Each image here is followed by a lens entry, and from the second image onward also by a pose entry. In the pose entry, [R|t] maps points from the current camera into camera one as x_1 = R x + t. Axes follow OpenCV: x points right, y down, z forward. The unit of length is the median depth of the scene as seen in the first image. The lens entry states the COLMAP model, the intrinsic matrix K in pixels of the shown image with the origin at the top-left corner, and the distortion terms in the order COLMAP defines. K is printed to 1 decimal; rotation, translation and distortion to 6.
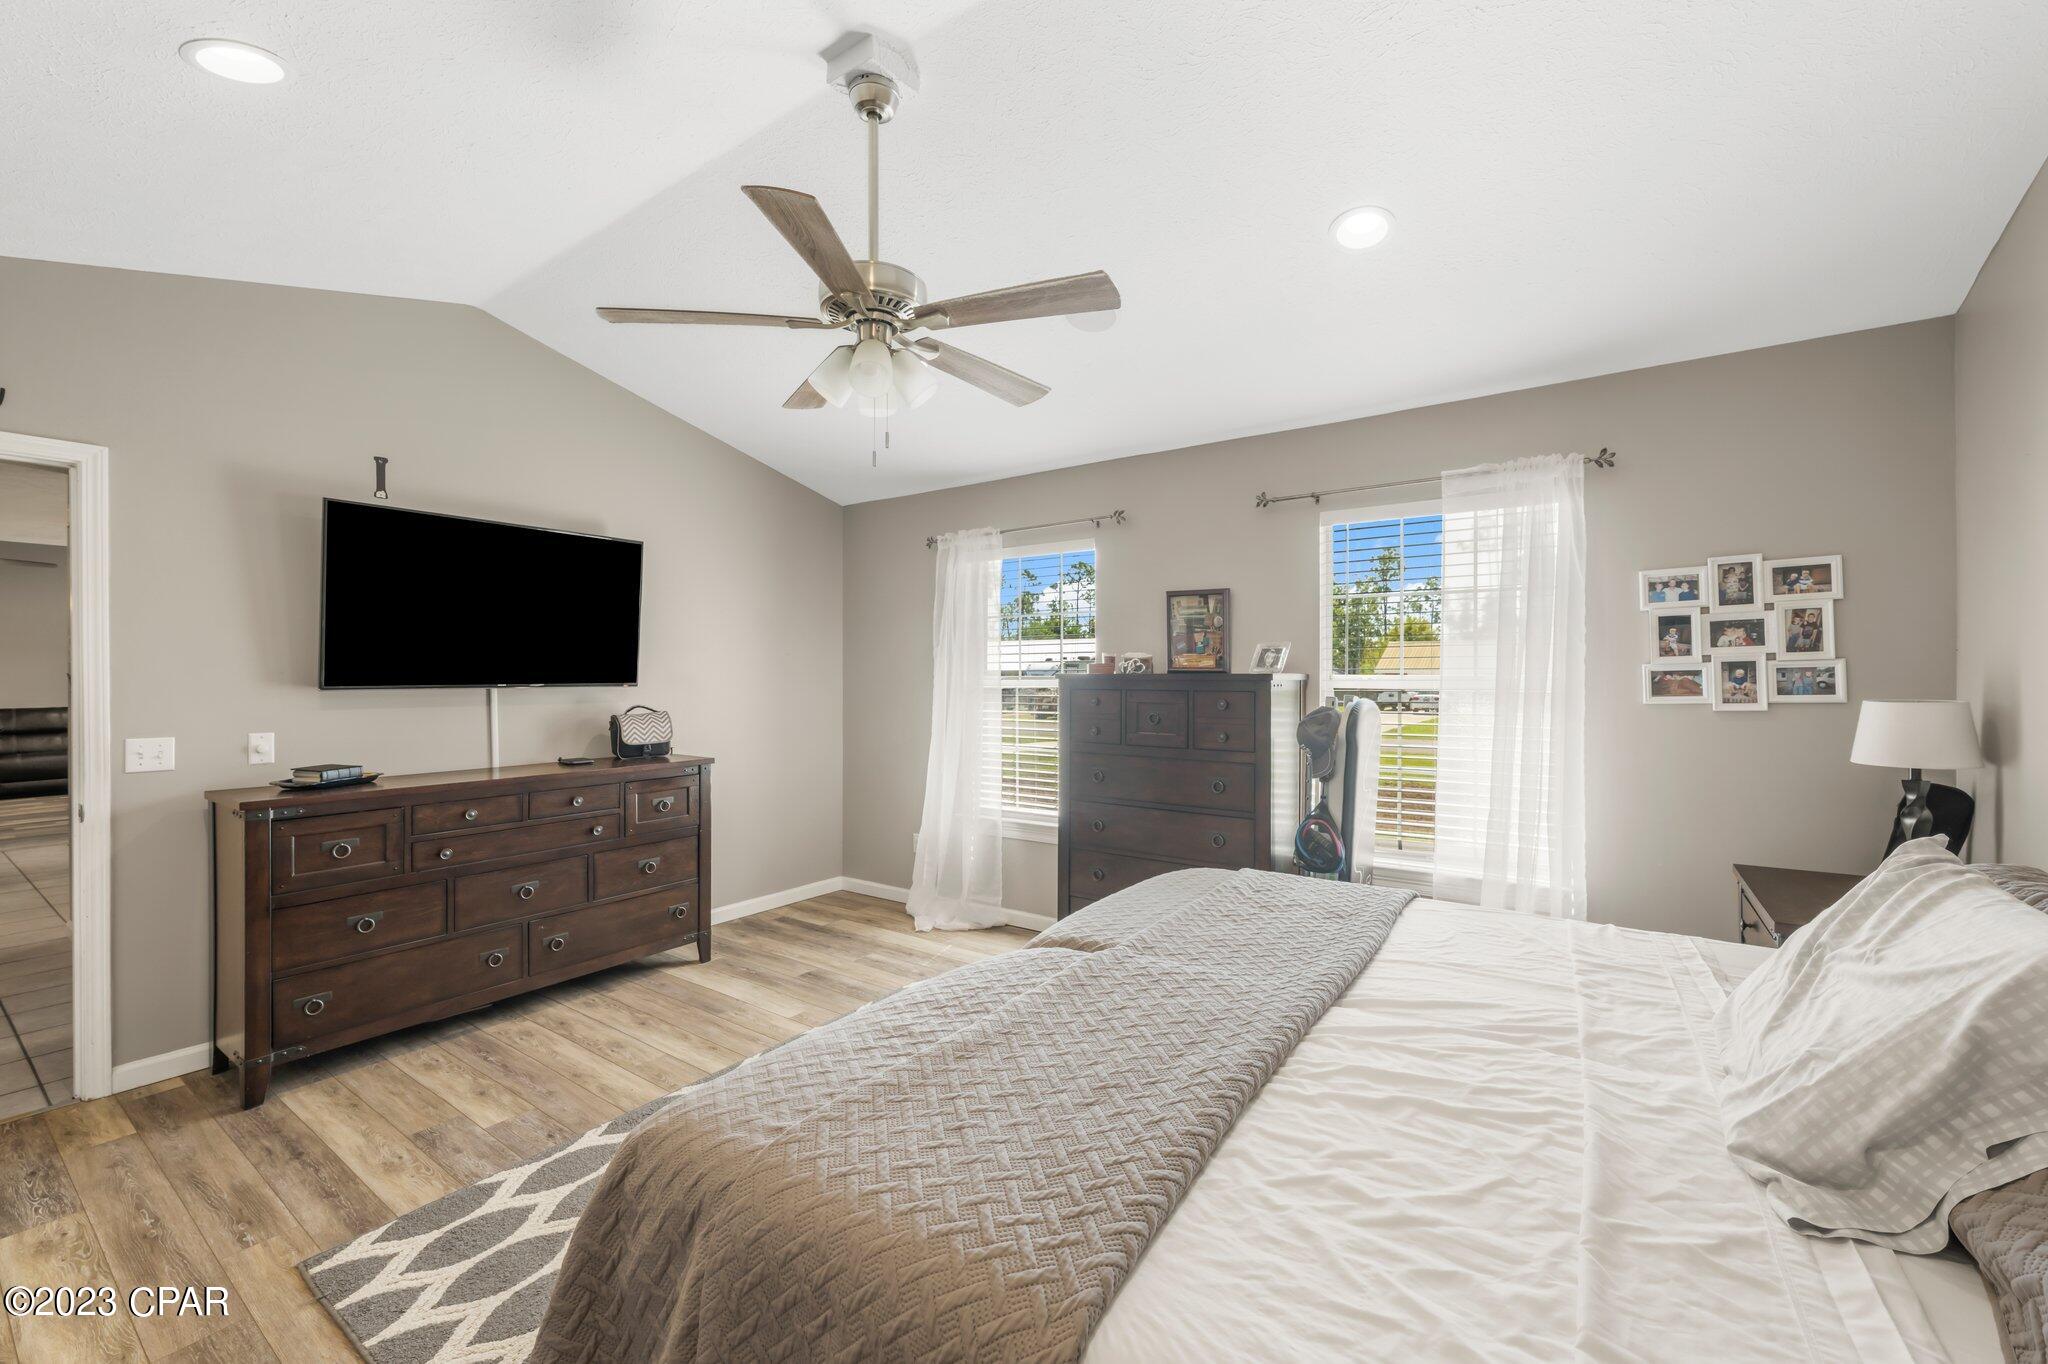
lens RADIAL K [[830.1, 0, 1029.1], [0, 830.1, 676.9], [0, 0, 1]] dist [-0.003471, -0.000370]
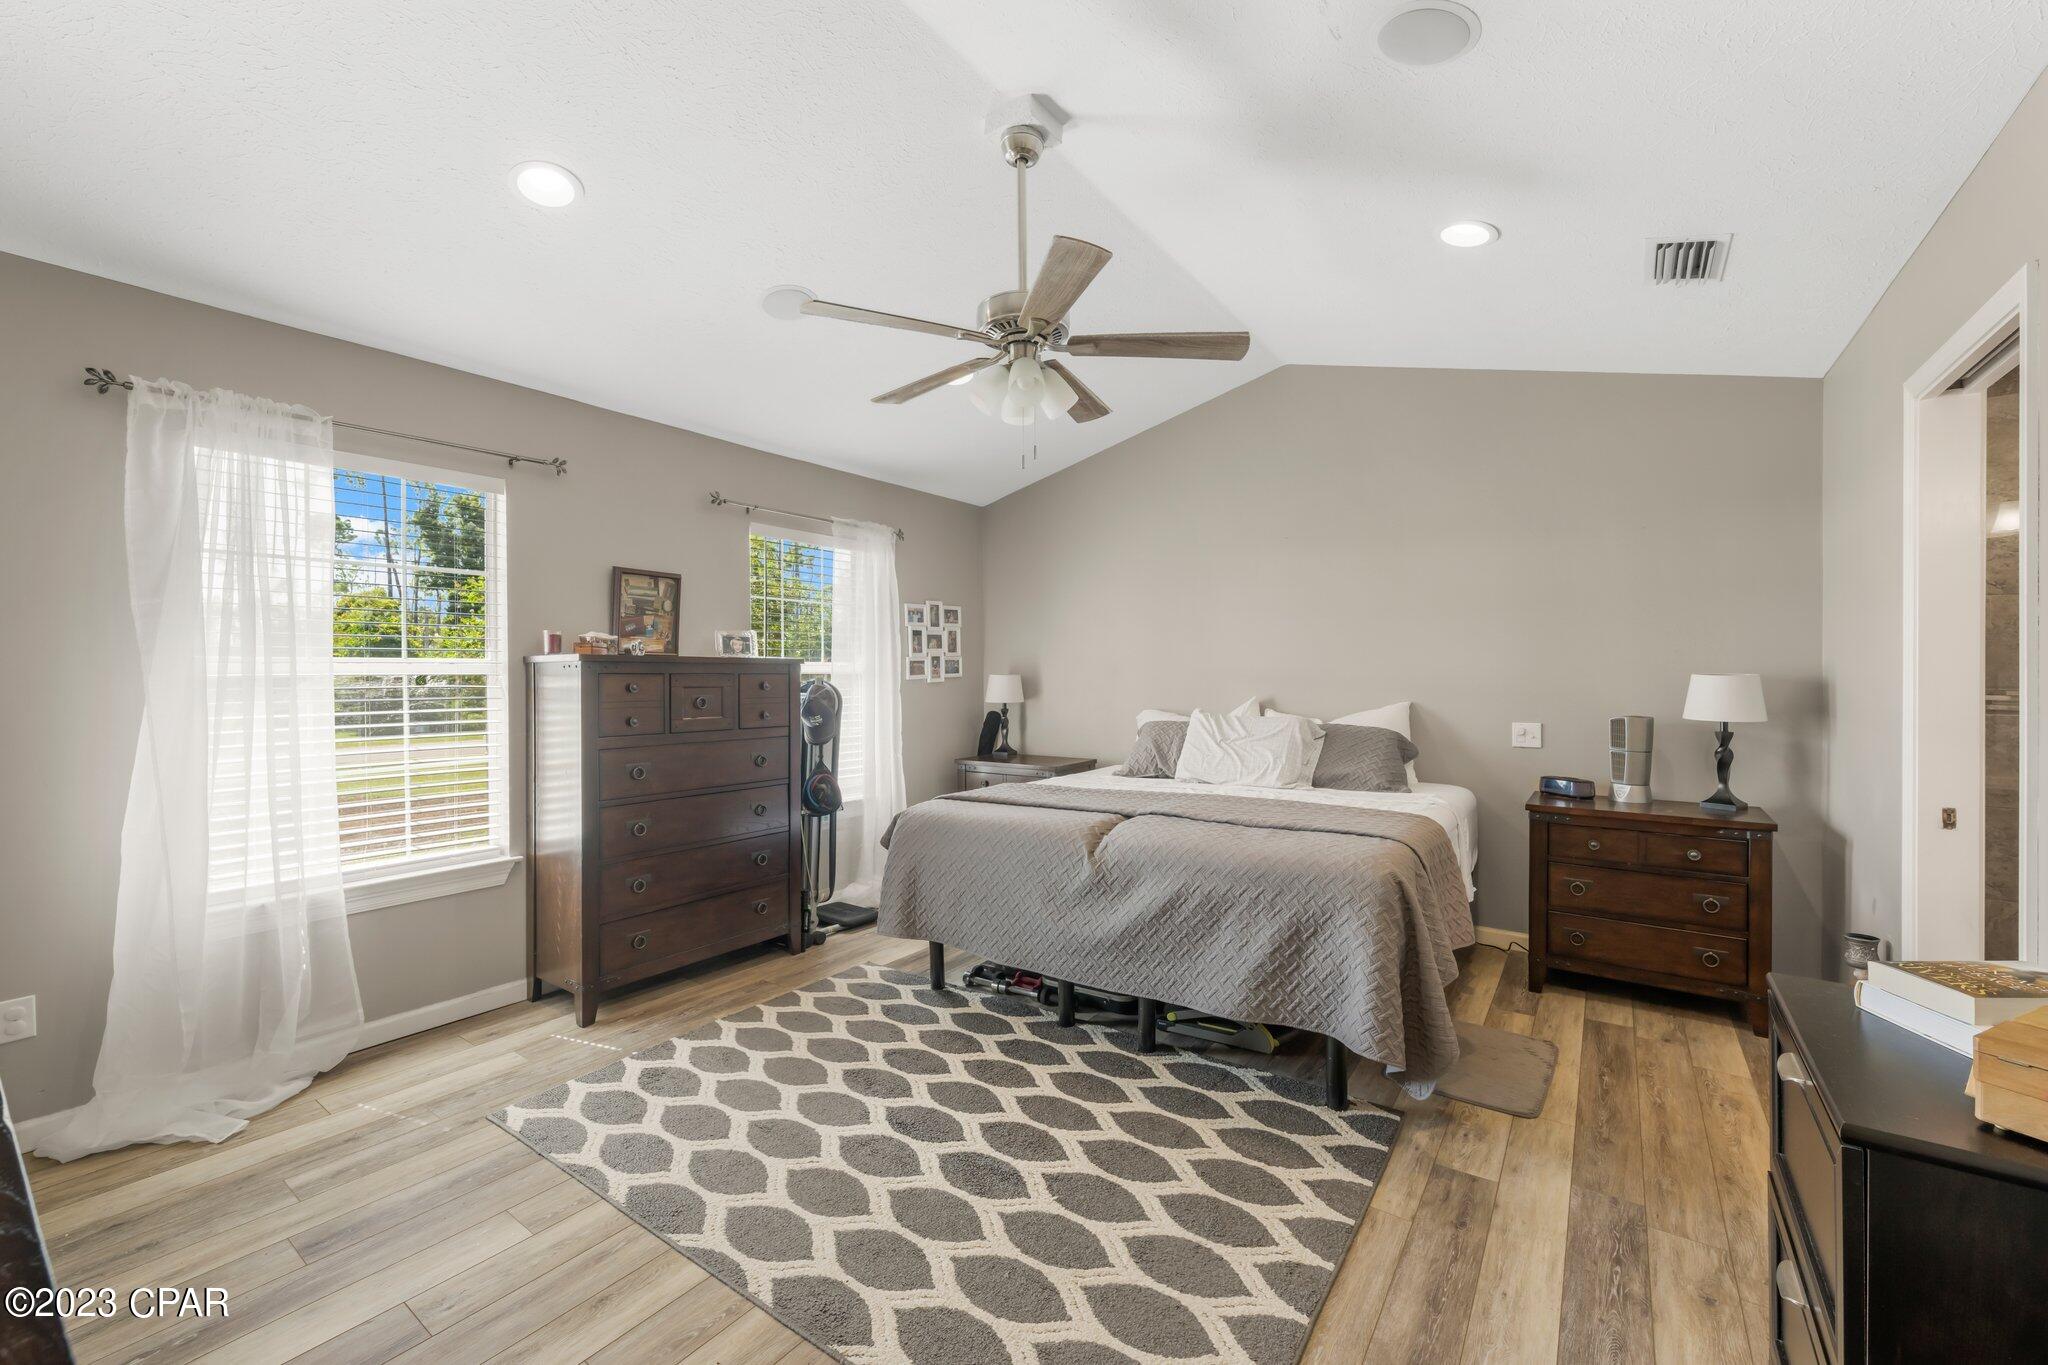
lens RADIAL K [[830.1, 0, 1025.8], [0, 830.1, 683.7], [0, 0, 1]] dist [-0.003471, -0.000370]
pose [[-0.011114, -0.006696, 0.999916, -1.024057], [0.011680, 0.999908, 0.006826, 0.032846], [-0.999870, 0.011755, -0.011035, 0.772341]]
